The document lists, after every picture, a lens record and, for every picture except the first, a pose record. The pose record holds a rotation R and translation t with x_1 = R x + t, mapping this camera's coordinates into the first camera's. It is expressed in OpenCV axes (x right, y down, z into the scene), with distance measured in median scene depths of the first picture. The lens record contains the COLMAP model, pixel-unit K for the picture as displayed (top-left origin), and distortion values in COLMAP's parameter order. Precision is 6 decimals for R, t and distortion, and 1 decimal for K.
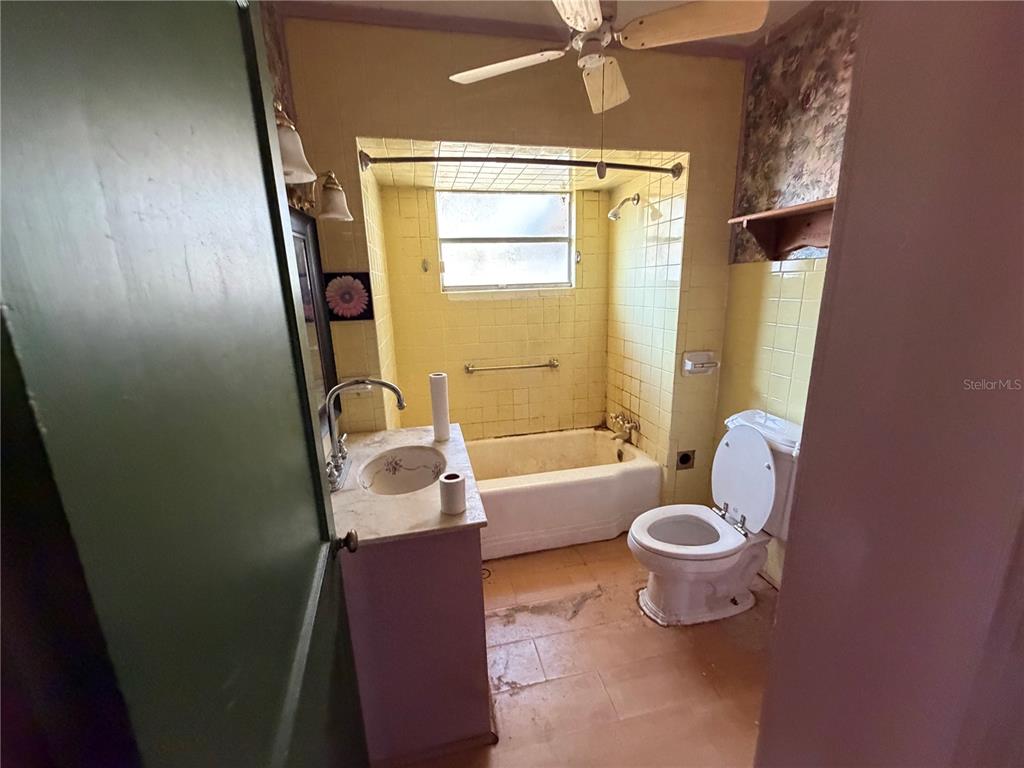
lens RADIAL K [[409.5, 0, 512.8], [0, 409.5, 383.6], [0, 0, 1]] dist [0.002318, -0.000050]
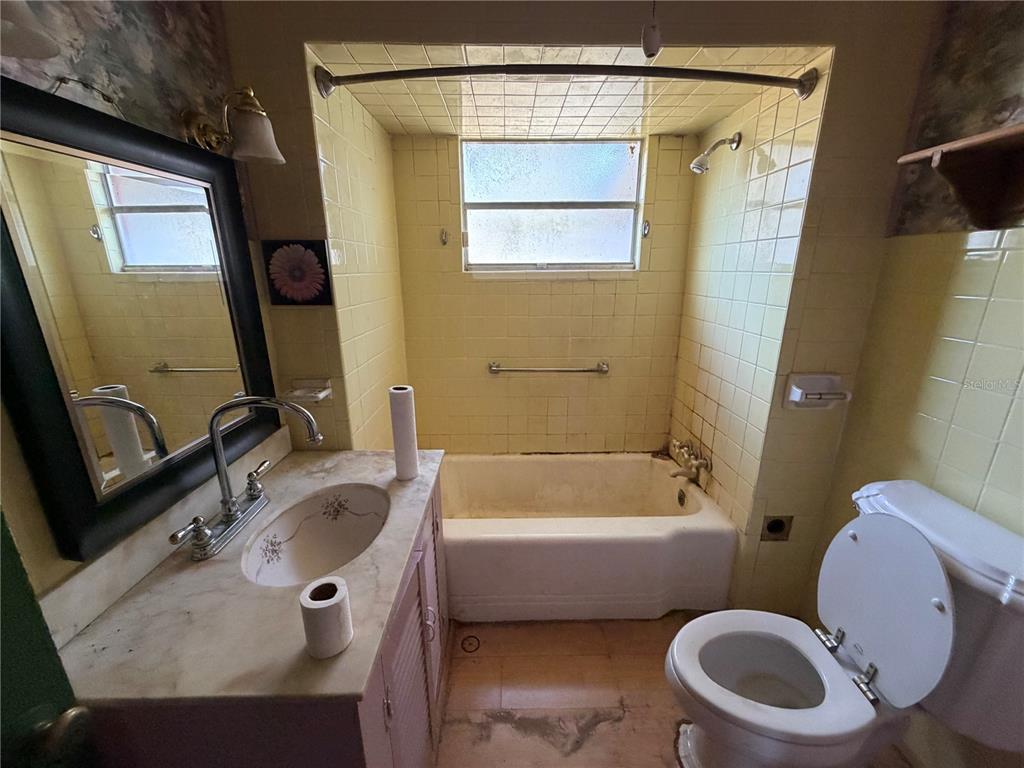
lens RADIAL K [[409.5, 0, 513.6], [0, 409.5, 384.1], [0, 0, 1]] dist [0.002318, -0.000050]
pose [[0.979256, 0.077735, -0.187124, 0.118593], [-0.069643, 0.996346, 0.049446, -0.066615], [0.190283, -0.035389, 0.981091, 0.298024]]
